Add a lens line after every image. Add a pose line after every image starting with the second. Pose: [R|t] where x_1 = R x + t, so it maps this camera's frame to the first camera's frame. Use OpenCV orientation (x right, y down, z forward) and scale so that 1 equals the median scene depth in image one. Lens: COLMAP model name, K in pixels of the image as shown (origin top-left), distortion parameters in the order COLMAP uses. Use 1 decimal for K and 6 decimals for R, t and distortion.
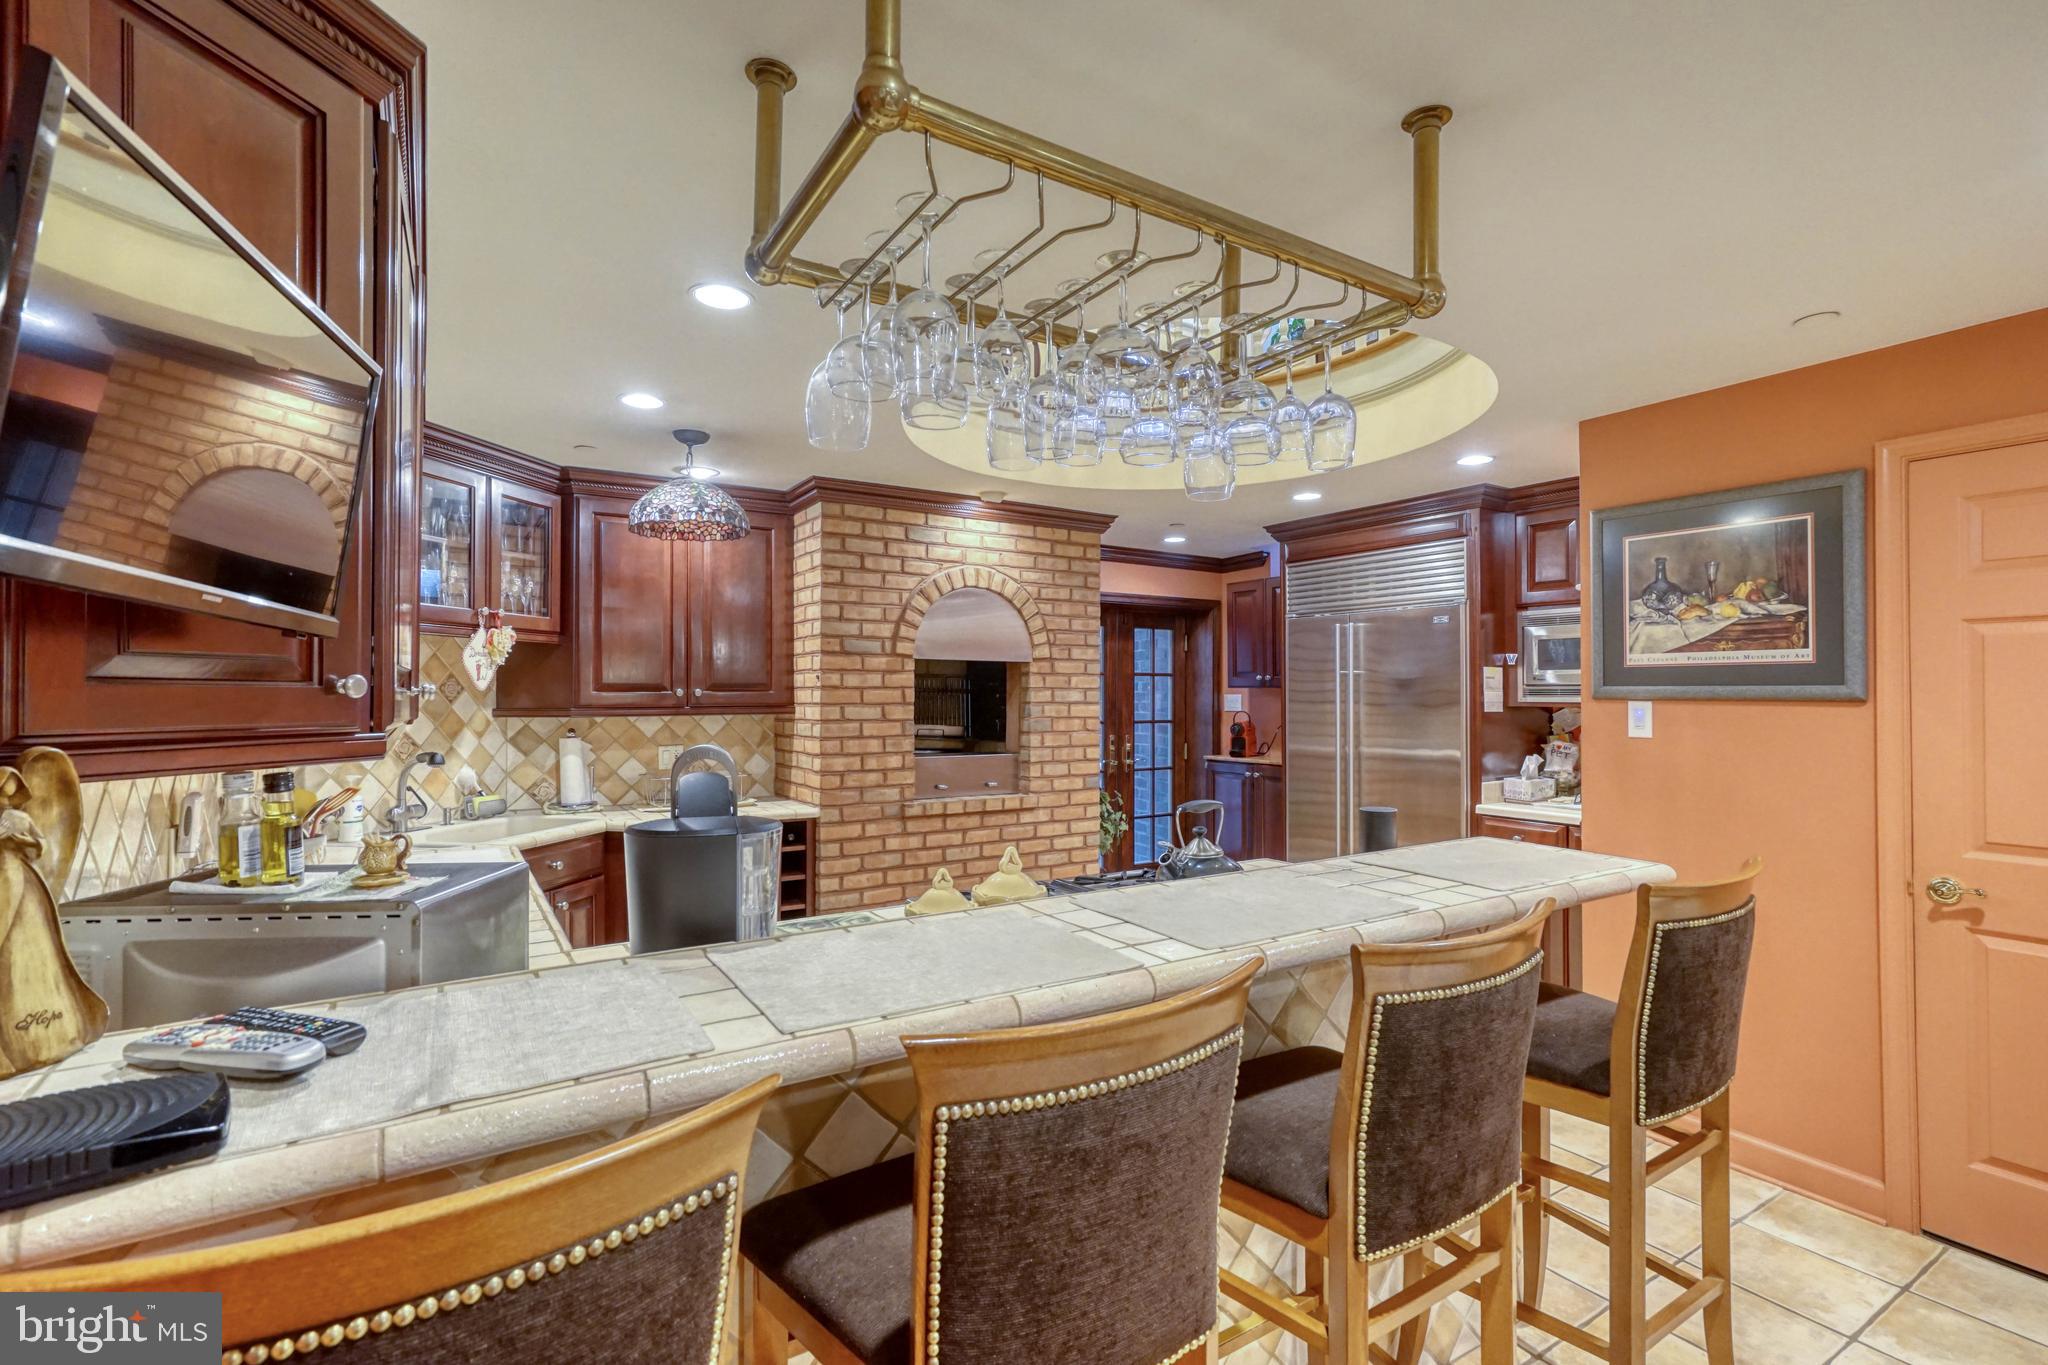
lens RADIAL K [[934.7, 0, 985.0], [0, 934.7, 684.9], [0, 0, 1]] dist [0.001090, 0.006608]
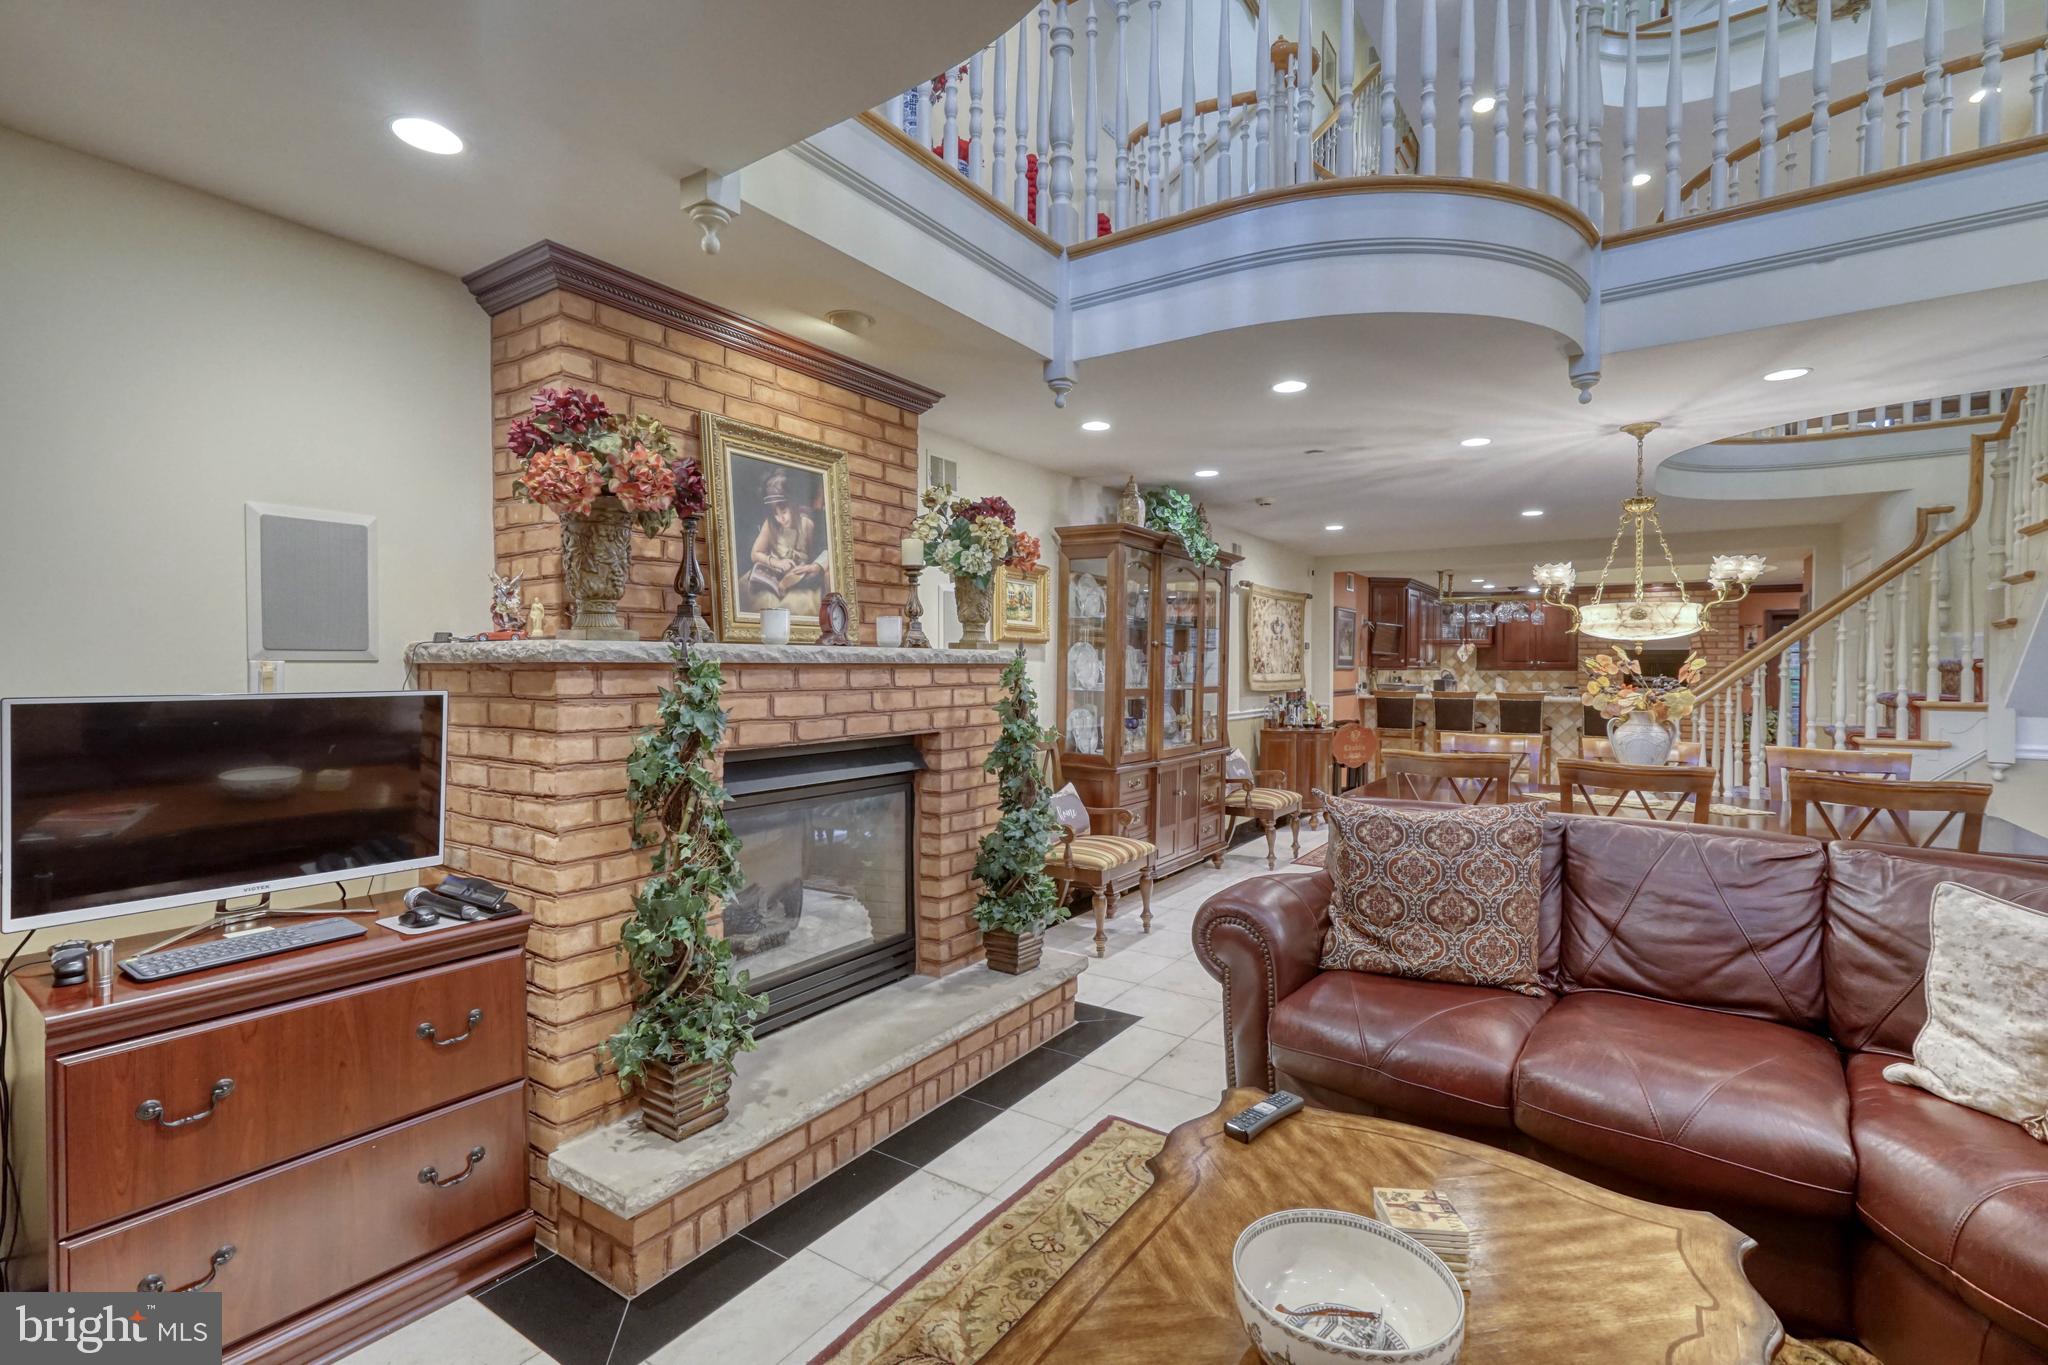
lens RADIAL K [[934.7, 0, 1027.6], [0, 934.7, 672.0], [0, 0, 1]] dist [0.001090, 0.006608]
pose [[0.429581, 0.005619, -0.903011, 1.569920], [0.006257, 0.999938, 0.009199, 0.000820], [0.903007, -0.009601, 0.429519, -1.618249]]
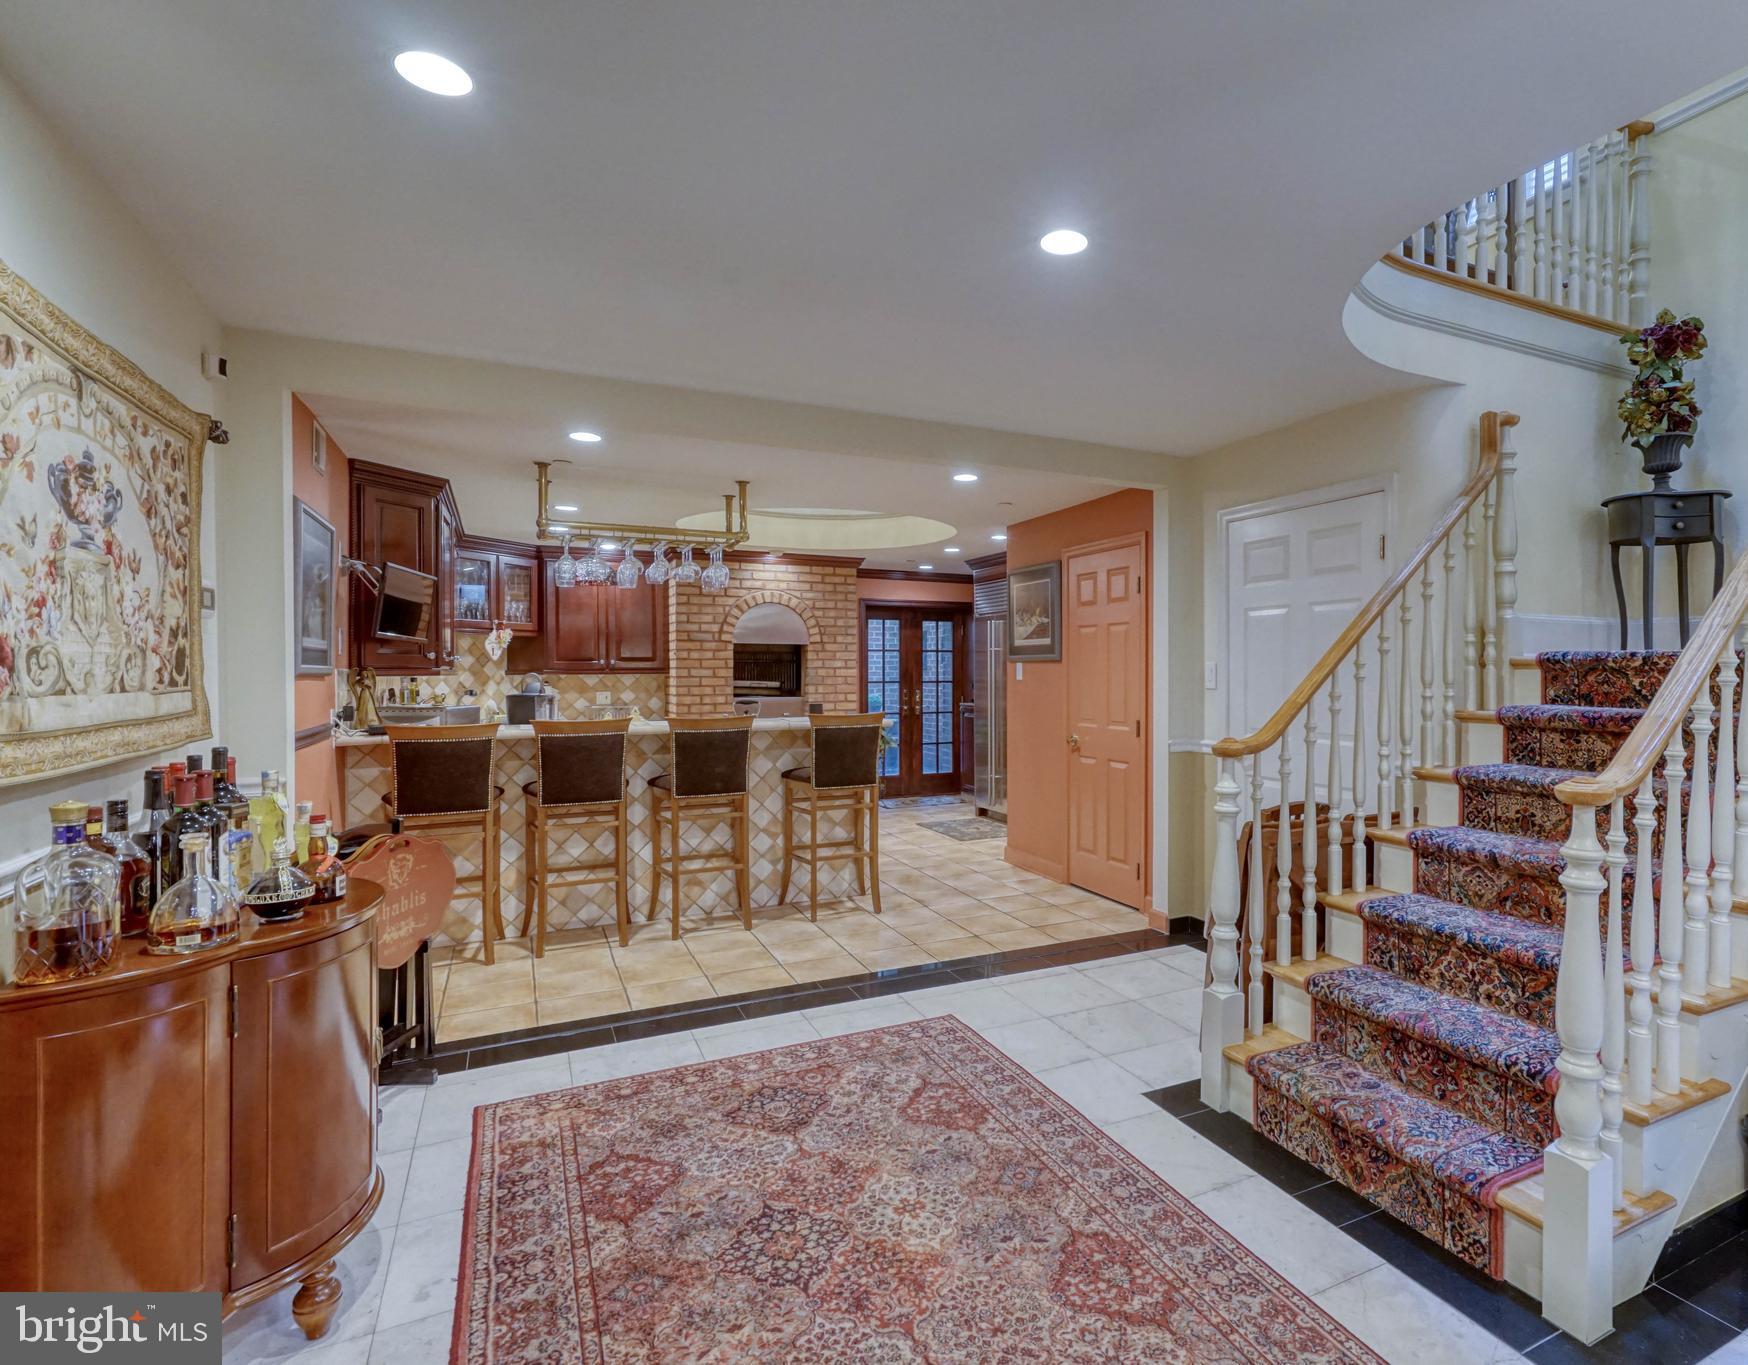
lens RADIAL K [[911.0, 0, 993.8], [0, 911.0, 677.8], [0, 0, 1]] dist [-0.012401, 0.005307]
pose [[0.998850, -0.002738, -0.047868, 0.520929], [0.003587, 0.999837, 0.017675, 0.010122], [0.047812, -0.017827, 0.998697, -0.751485]]
